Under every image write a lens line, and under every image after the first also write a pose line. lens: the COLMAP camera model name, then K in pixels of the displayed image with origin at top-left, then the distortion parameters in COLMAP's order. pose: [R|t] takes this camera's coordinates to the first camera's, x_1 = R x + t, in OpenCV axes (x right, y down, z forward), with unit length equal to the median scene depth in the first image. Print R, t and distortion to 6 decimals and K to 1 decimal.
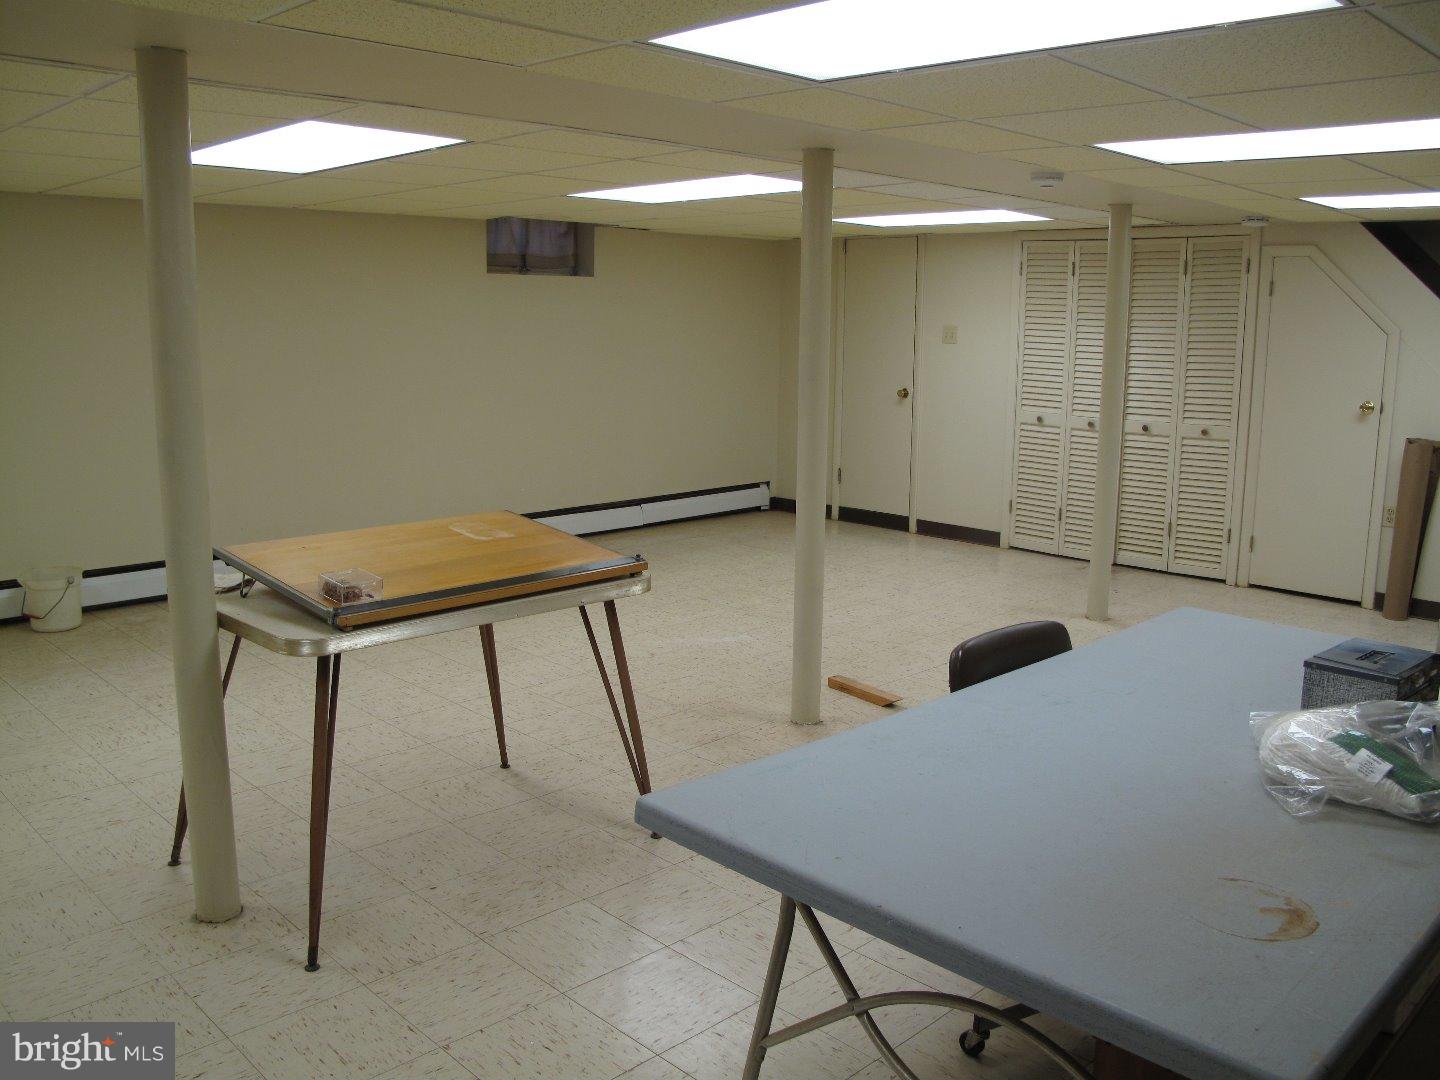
lens RADIAL K [[1223.1, 0, 713.9], [0, 1223.1, 542.3], [0, 0, 1]] dist [-0.145498, 0.113825]
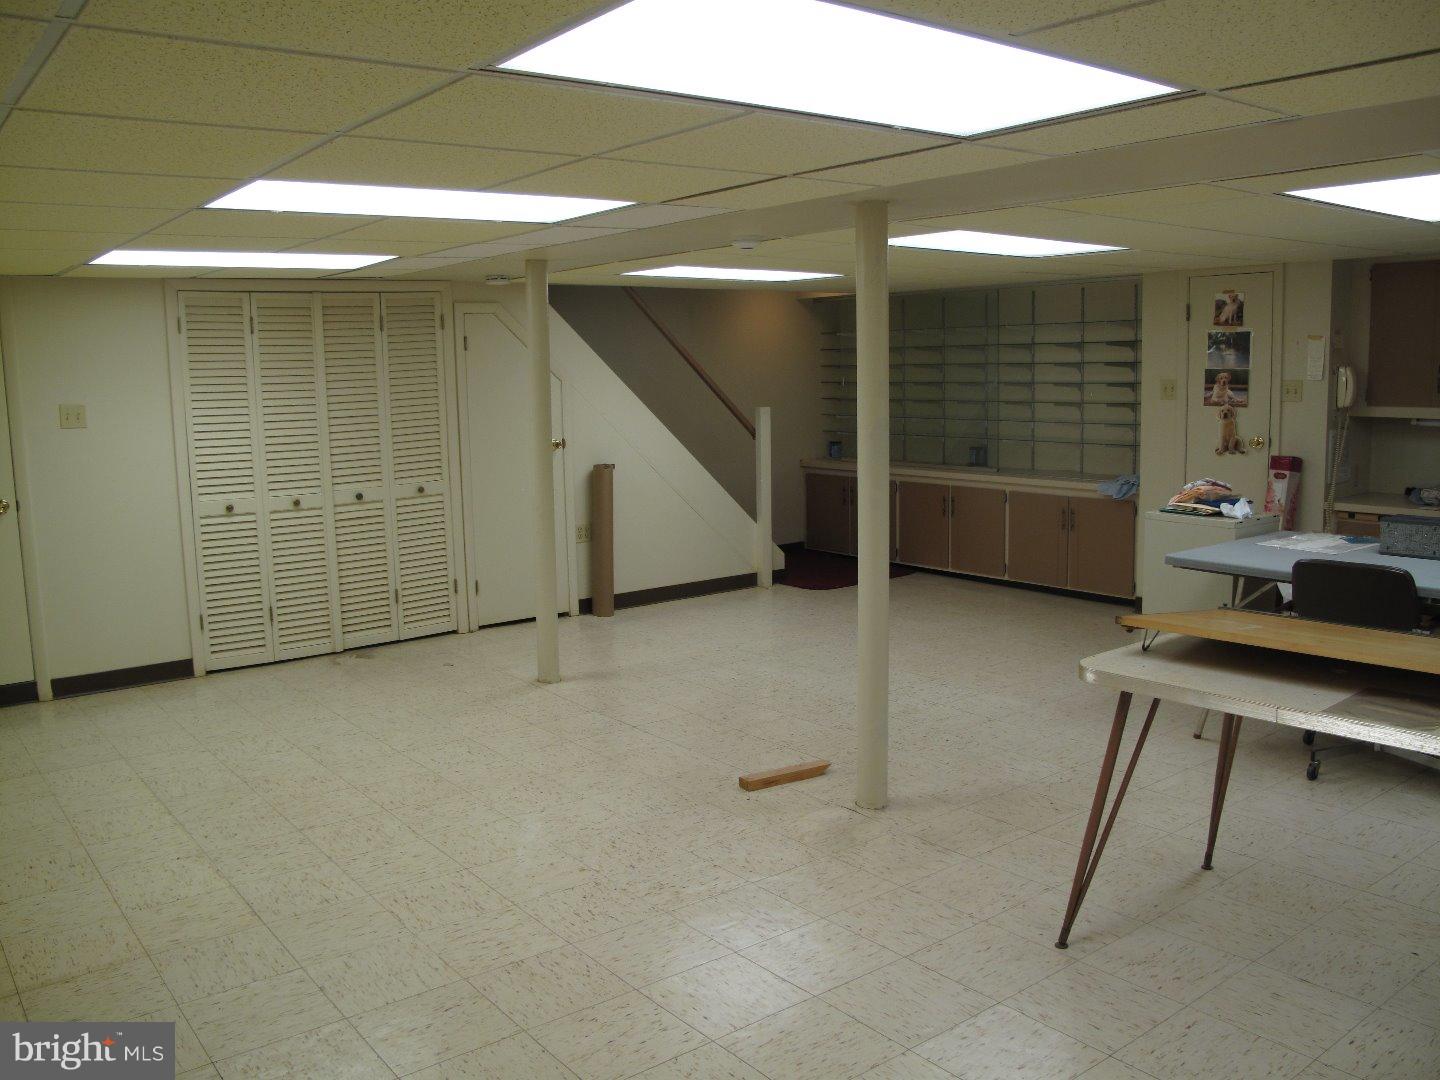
lens RADIAL K [[1223.1, 0, 713.9], [0, 1223.1, 542.3], [0, 0, 1]] dist [-0.145498, 0.113825]
pose [[0.113607, -0.154398, 0.981455, -0.546092], [0.204610, 0.970311, 0.128961, -0.129001], [-0.972228, 0.186165, 0.141826, 0.630150]]
